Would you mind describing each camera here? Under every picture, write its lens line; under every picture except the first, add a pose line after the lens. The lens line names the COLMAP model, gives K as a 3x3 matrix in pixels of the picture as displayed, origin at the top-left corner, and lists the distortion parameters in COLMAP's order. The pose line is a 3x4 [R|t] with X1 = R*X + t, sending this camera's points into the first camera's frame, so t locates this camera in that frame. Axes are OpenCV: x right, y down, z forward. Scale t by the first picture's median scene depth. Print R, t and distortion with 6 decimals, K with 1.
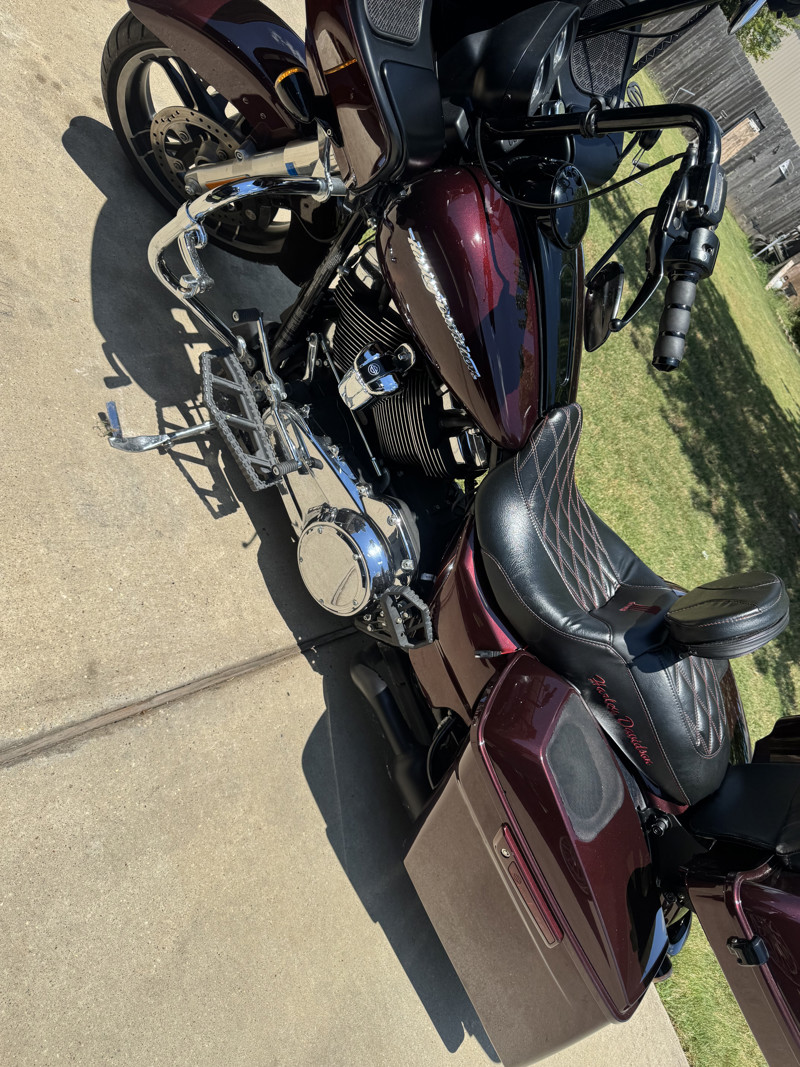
lens RADIAL K [[764.2, 0, 400.0], [0, 764.2, 533.5], [0, 0, 1]] dist [0.058192, -0.070805]
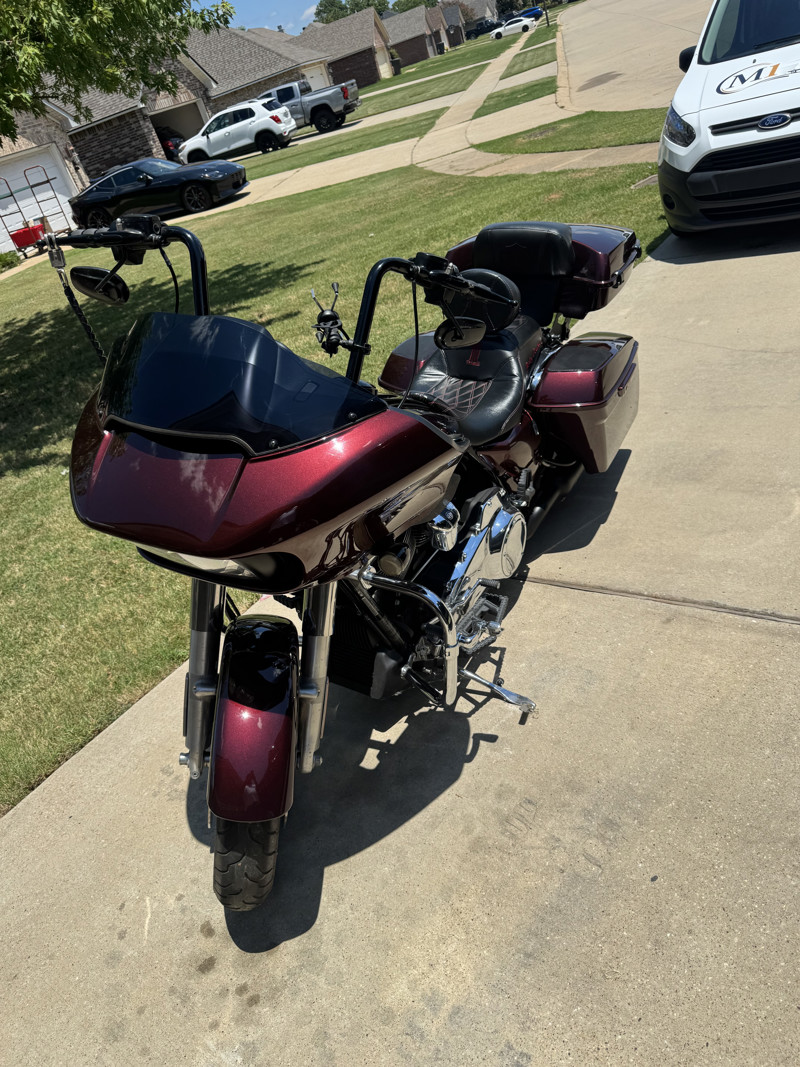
lens RADIAL K [[764.2, 0, 400.0], [0, 764.2, 533.5], [0, 0, 1]] dist [0.058192, -0.070805]
pose [[-0.426790, -0.879675, 0.209817, -0.276404], [0.732846, -0.200472, 0.650191, -1.013595], [-0.529894, 0.431258, 0.730225, 0.039879]]
